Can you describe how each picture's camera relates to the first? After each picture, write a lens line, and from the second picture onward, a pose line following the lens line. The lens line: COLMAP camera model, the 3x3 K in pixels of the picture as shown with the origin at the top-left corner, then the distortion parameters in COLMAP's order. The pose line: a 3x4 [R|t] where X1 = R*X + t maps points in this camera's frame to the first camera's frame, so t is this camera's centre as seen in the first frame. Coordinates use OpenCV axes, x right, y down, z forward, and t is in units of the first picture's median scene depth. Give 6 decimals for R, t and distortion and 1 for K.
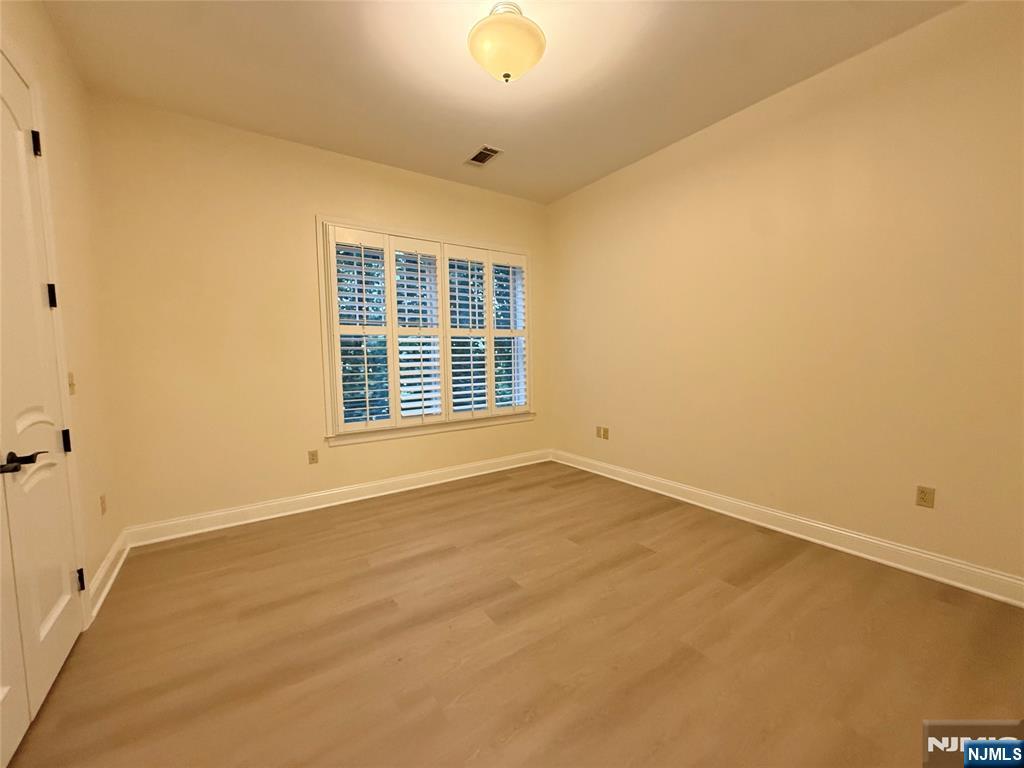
lens RADIAL K [[407.6, 0, 512.0], [0, 407.6, 384.0], [0, 0, 1]] dist [-0.000426, 0.000041]
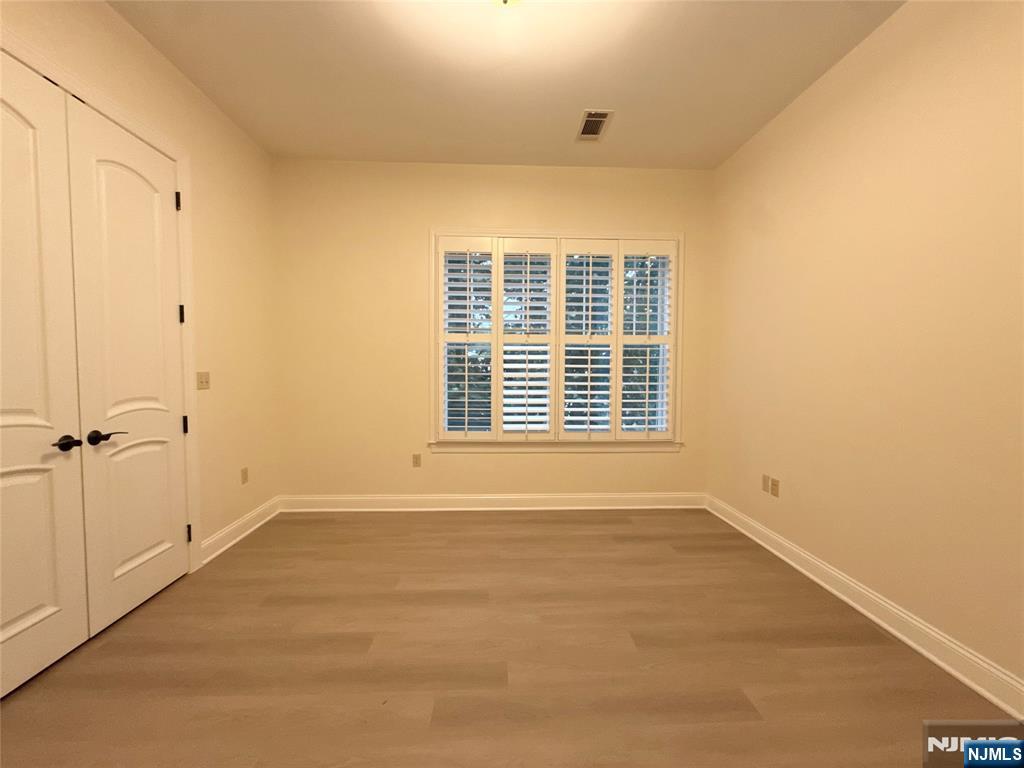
lens RADIAL K [[407.6, 0, 512.0], [0, 407.6, 384.0], [0, 0, 1]] dist [-0.000426, 0.000041]
pose [[0.845644, 0.047574, -0.531623, 0.236083], [-0.058738, 0.998265, -0.004100, -0.022855], [0.530506, 0.034694, 0.846971, 0.218842]]
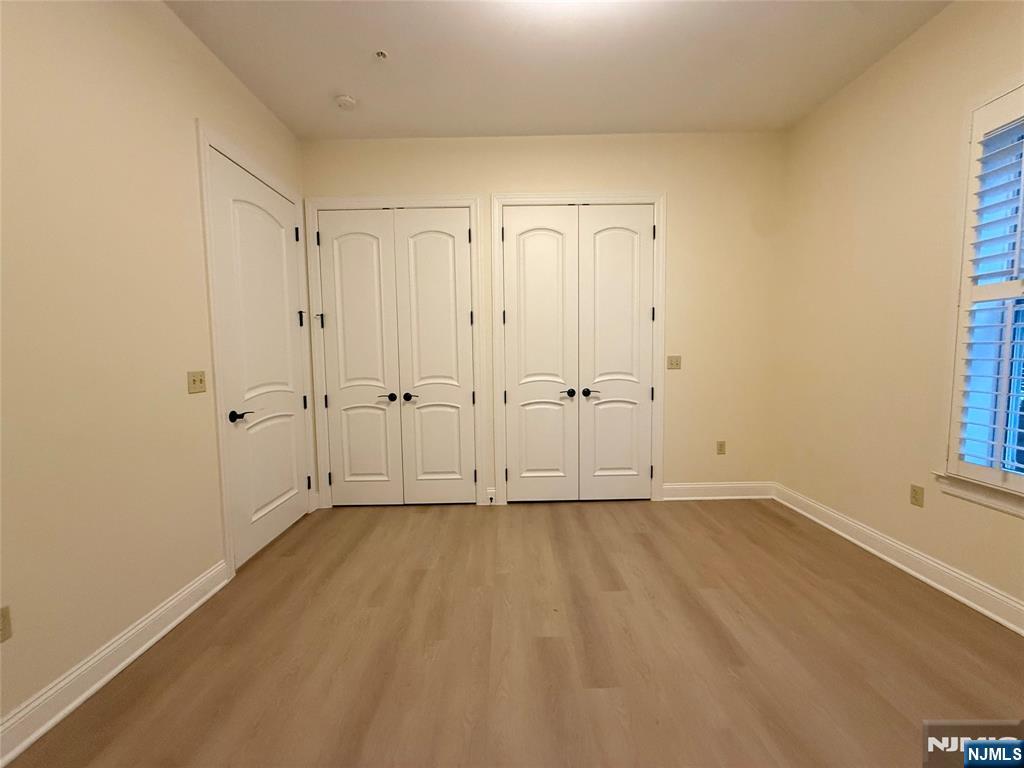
lens RADIAL K [[407.6, 0, 512.0], [0, 407.6, 384.0], [0, 0, 1]] dist [-0.000426, 0.000041]
pose [[-0.563313, 0.087749, -0.821571, 0.369017], [-0.032637, 0.991205, 0.128244, -0.057465], [0.825599, 0.099055, -0.555495, 0.730317]]
